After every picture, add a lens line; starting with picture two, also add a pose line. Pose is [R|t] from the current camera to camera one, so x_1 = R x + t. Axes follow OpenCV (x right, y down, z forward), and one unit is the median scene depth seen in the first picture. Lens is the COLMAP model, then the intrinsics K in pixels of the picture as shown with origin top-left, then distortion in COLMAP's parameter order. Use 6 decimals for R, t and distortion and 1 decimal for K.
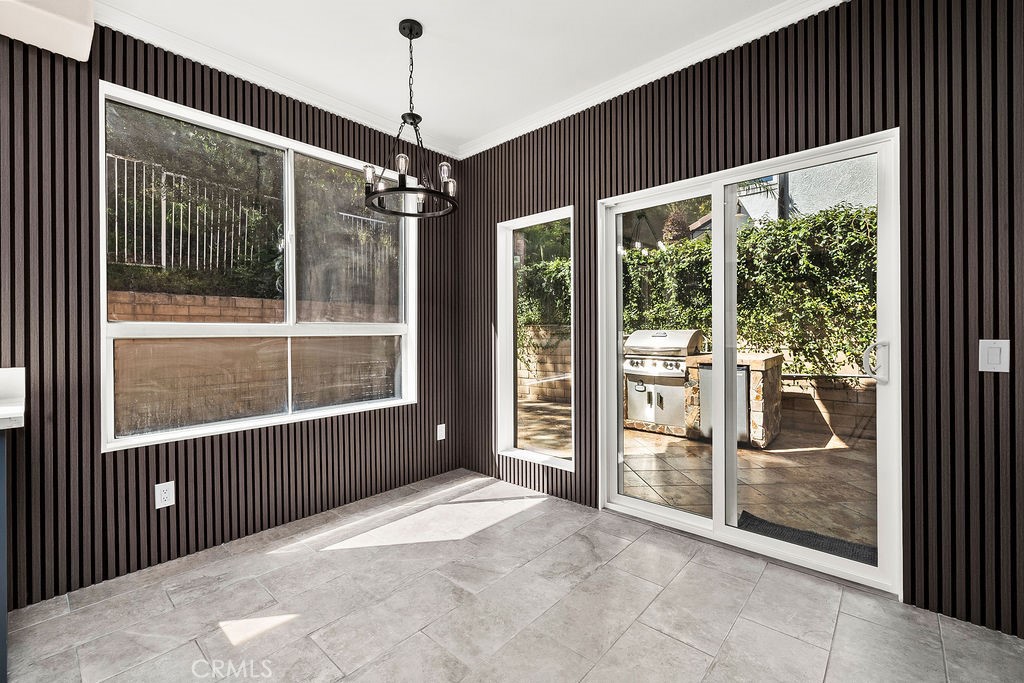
lens RADIAL K [[432.1, 0, 511.9], [0, 432.1, 334.6], [0, 0, 1]] dist [0.001645, -0.000002]
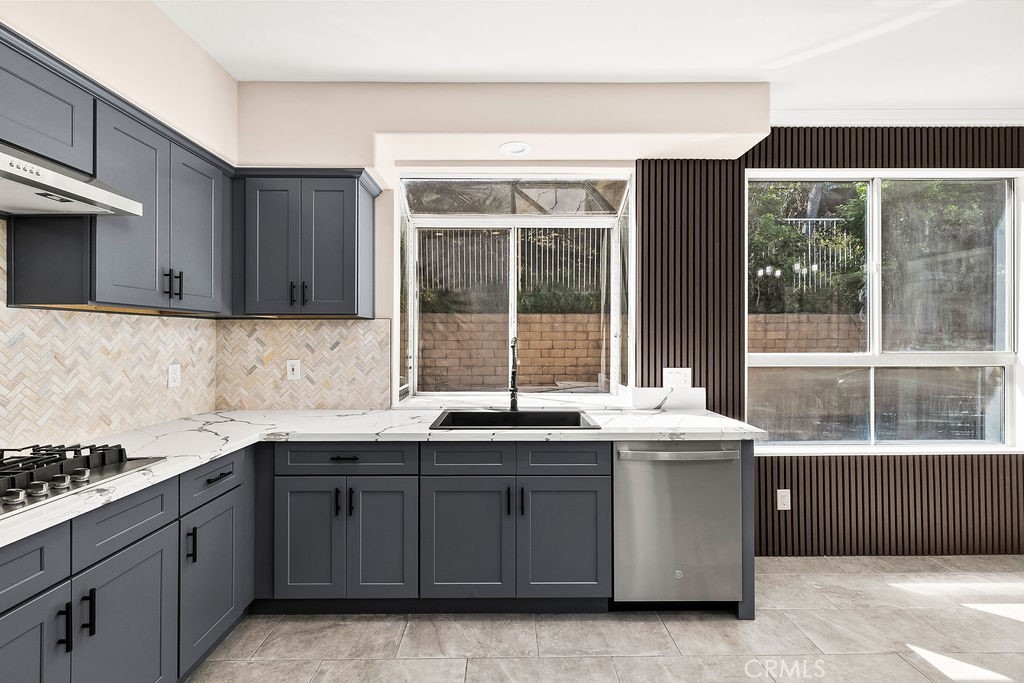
lens RADIAL K [[432.1, 0, 510.5], [0, 432.1, 334.7], [0, 0, 1]] dist [0.001645, -0.000002]
pose [[0.673701, 0.001009, -0.739003, -0.323674], [-0.006989, 0.999963, -0.005006, -0.053816], [0.738971, 0.008538, 0.673683, -0.269130]]
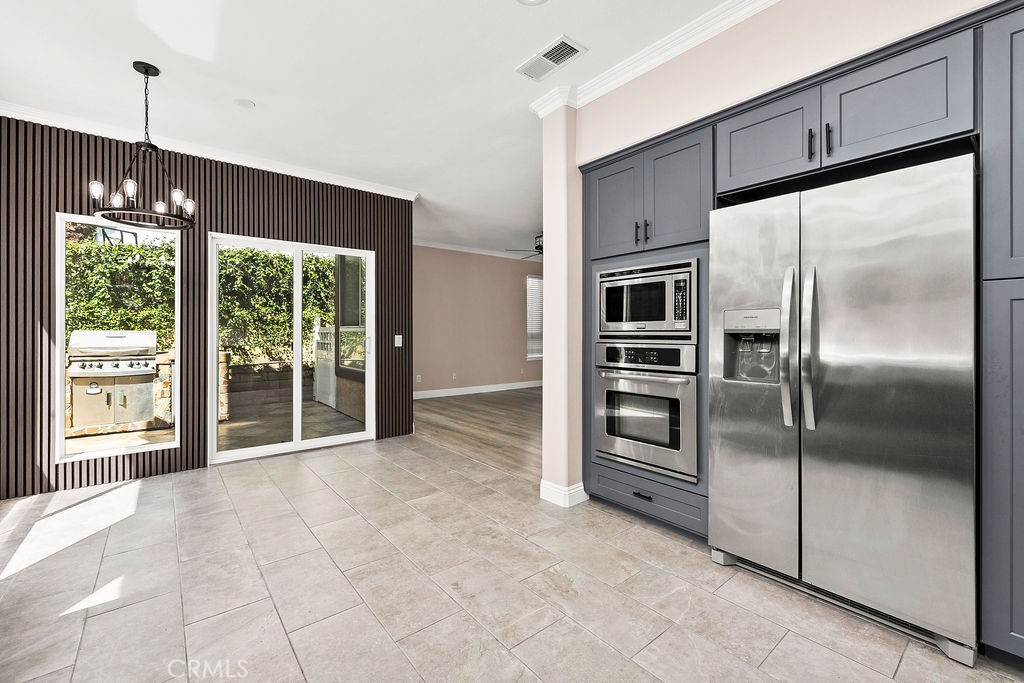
lens RADIAL K [[432.1, 0, 507.9], [0, 432.1, 332.8], [0, 0, 1]] dist [0.001645, -0.000002]
pose [[0.161214, 0.008222, 0.986885, -0.902318], [0.004104, 0.999951, -0.009001, 0.013079], [-0.986911, 0.005501, 0.161172, -0.104762]]
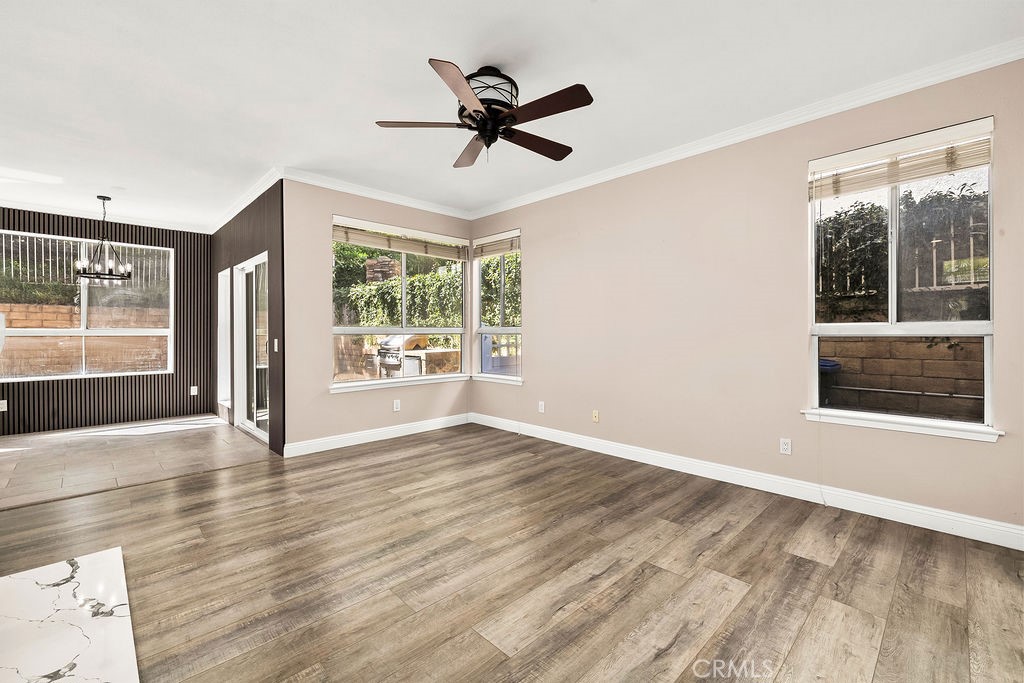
lens RADIAL K [[432.1, 0, 509.7], [0, 432.1, 333.5], [0, 0, 1]] dist [0.001645, -0.000002]
pose [[0.997956, 0.006750, -0.063551, 1.467672], [-0.007074, 0.999963, -0.004875, -0.008767], [0.063515, 0.005315, 0.997967, -0.801006]]
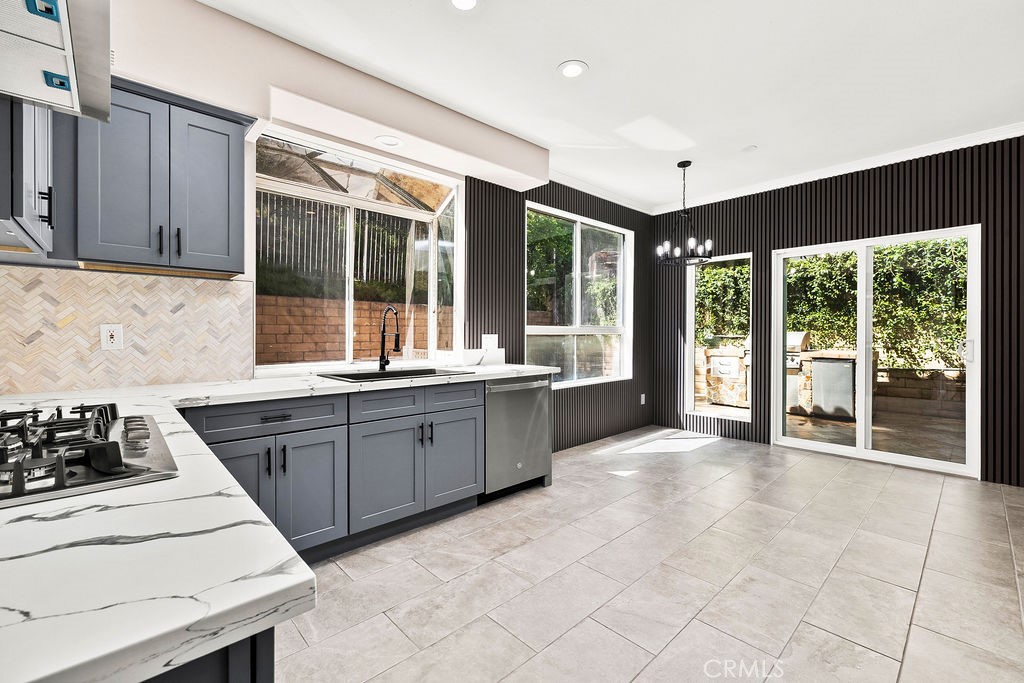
lens RADIAL K [[432.1, 0, 512.2], [0, 432.1, 335.0], [0, 0, 1]] dist [0.001645, -0.000002]
pose [[0.995788, 0.008411, -0.091295, -0.574876], [-0.008420, 0.999965, 0.000291, 0.008347], [0.091295, 0.000479, 0.995824, -0.636199]]
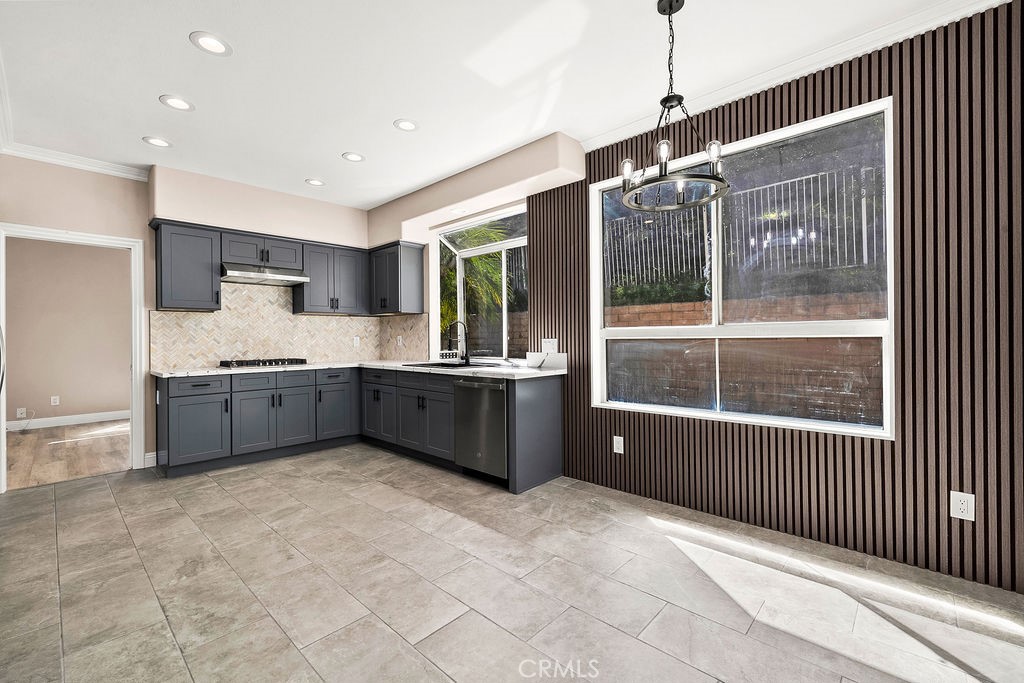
lens RADIAL K [[432.1, 0, 506.6], [0, 432.1, 336.7], [0, 0, 1]] dist [0.001645, -0.000002]
pose [[-0.026620, 0.005430, -0.999631, 0.509524], [0.005495, 0.999971, 0.005285, -0.005717], [0.999631, -0.005352, -0.026649, 0.496298]]
